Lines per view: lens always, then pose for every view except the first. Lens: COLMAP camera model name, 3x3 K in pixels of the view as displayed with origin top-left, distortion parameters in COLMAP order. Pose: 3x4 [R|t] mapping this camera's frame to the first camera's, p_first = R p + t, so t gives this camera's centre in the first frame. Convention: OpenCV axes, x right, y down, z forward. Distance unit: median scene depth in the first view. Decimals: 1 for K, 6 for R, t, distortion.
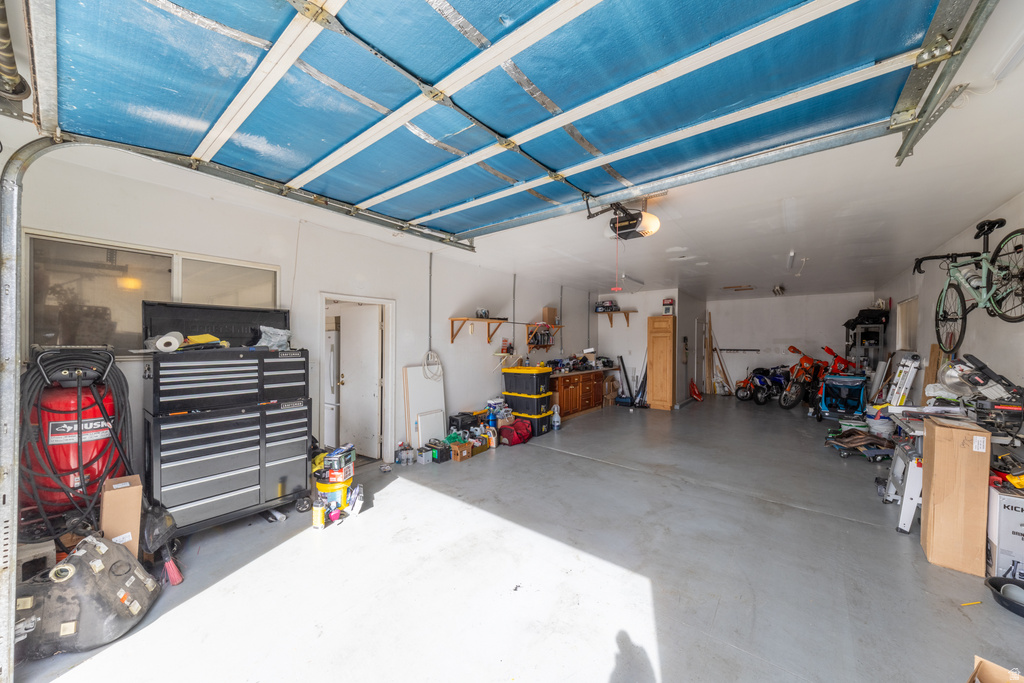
lens RADIAL K [[354.9, 0, 510.8], [0, 354.9, 342.5], [0, 0, 1]] dist [-0.011732, -0.000143]
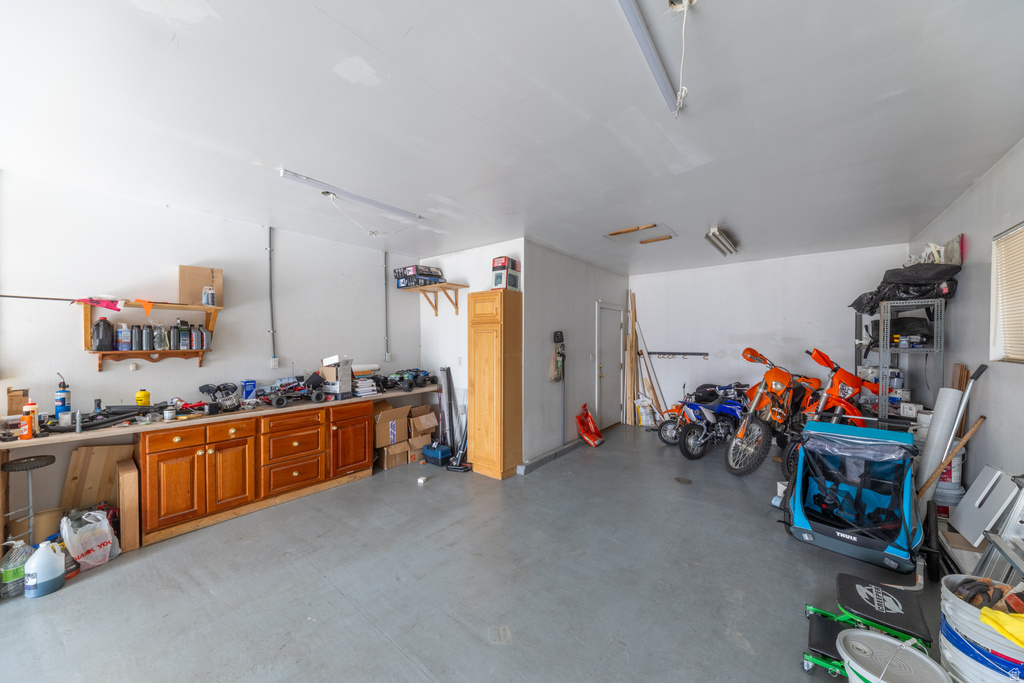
lens RADIAL K [[354.9, 0, 513.0], [0, 354.9, 341.4], [0, 0, 1]] dist [-0.011732, -0.000143]
pose [[0.999968, -0.006541, -0.004666, 0.462823], [0.006537, 0.999978, -0.000927, -0.001748], [0.004672, 0.000896, 0.999989, 0.491679]]
